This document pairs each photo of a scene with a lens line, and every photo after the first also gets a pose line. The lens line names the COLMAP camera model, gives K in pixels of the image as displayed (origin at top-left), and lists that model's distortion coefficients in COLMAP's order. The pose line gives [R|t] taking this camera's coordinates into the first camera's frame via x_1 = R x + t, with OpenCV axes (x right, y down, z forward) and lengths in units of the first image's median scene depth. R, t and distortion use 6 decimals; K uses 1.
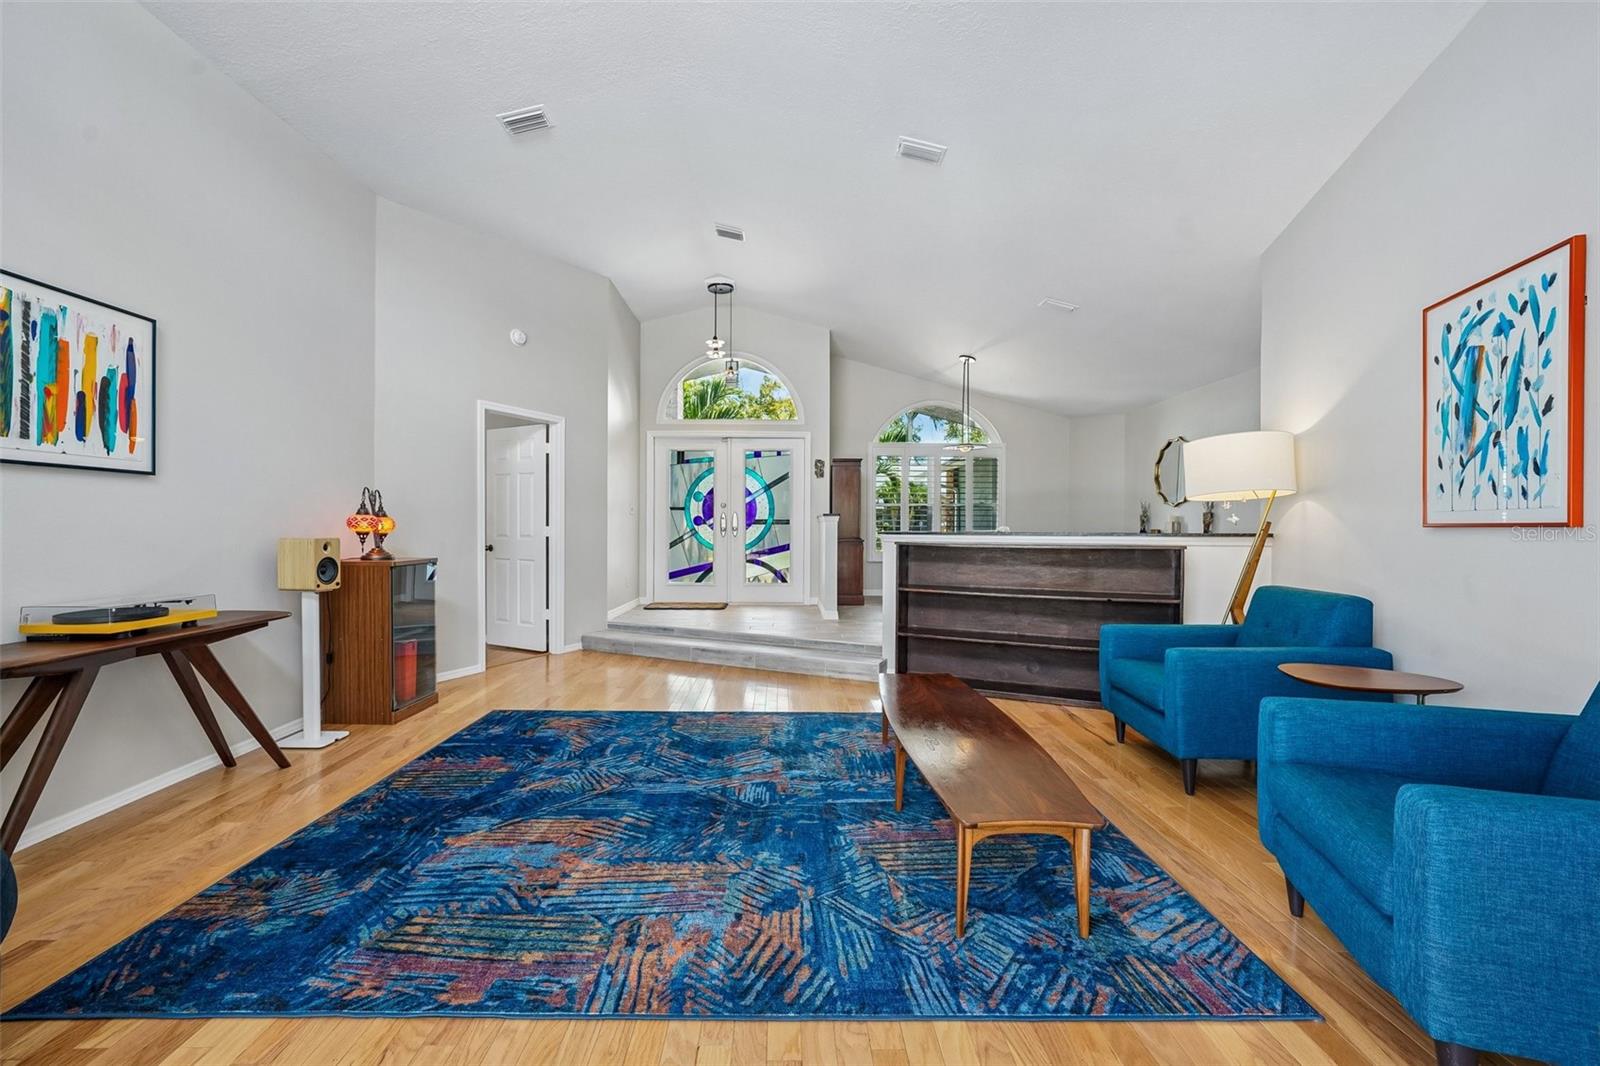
lens RADIAL K [[627.8, 0, 789.2], [0, 627.8, 528.0], [0, 0, 1]] dist [0.002073, 0.000476]
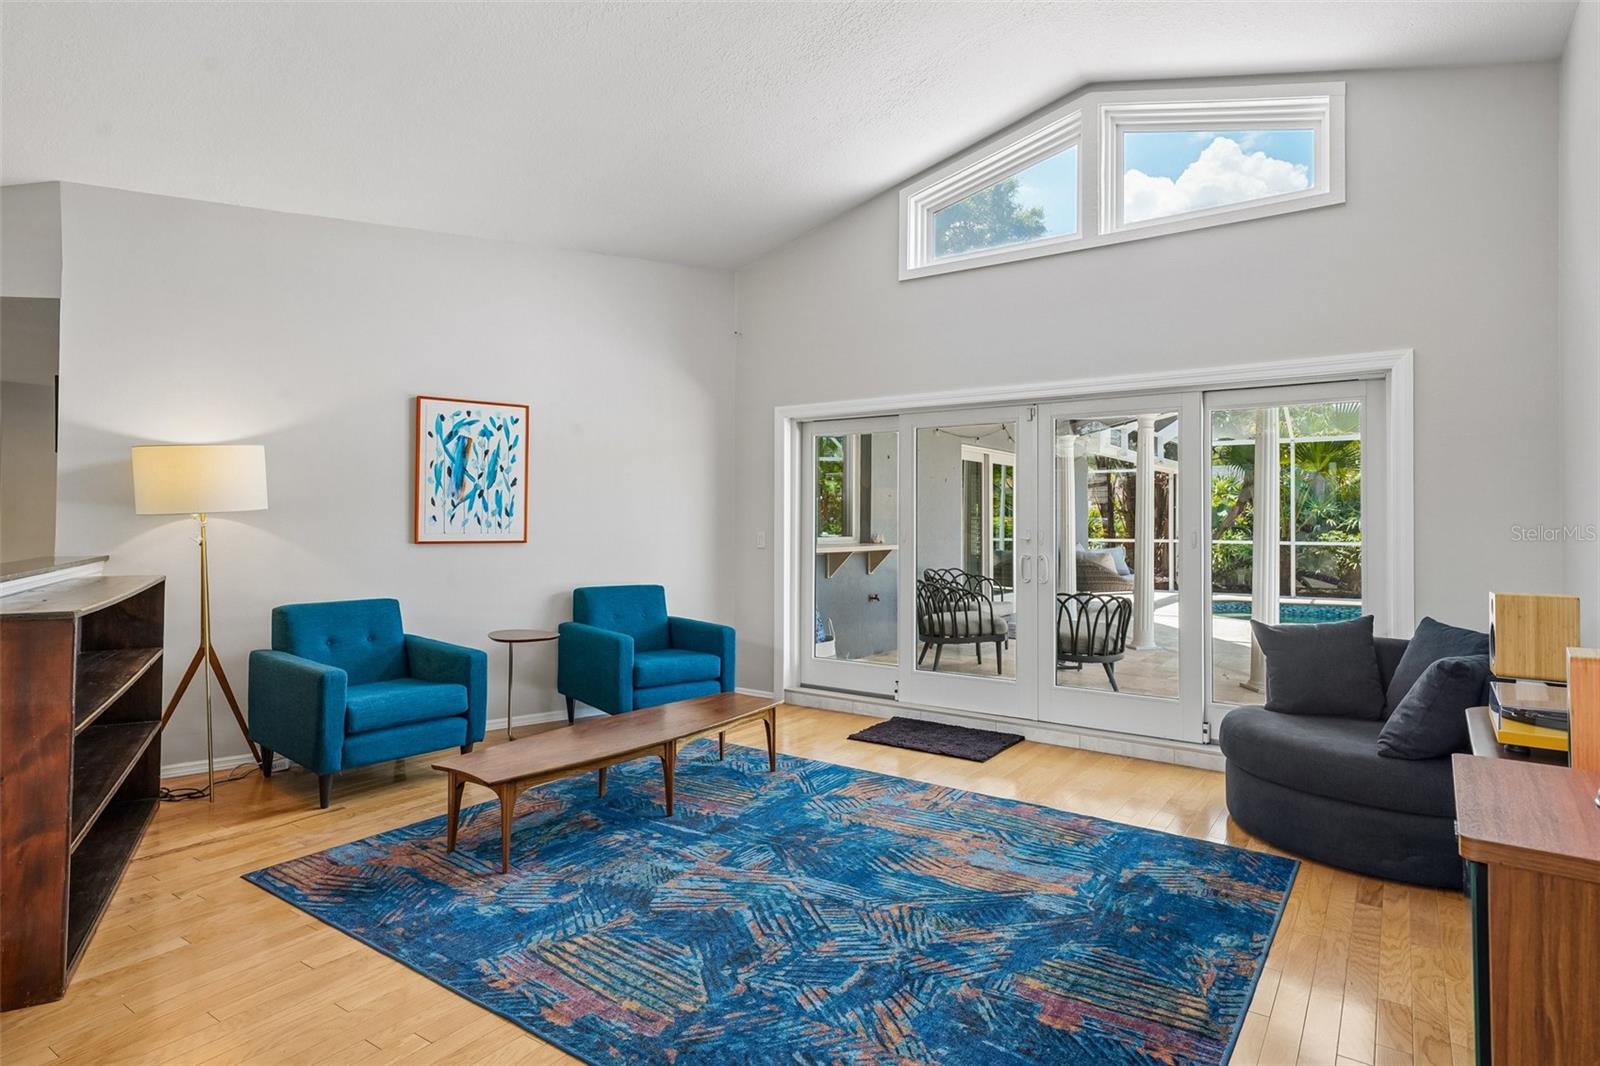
lens RADIAL K [[872.8, 0, 791.3], [0, 872.8, 520.1], [0, 0, 1]] dist [0.006272, -0.000827]
pose [[-0.809373, -0.004122, 0.587280, -0.974666], [-0.003984, 0.999991, 0.001529, -0.069398], [-0.587281, -0.001102, -0.809382, 2.330069]]
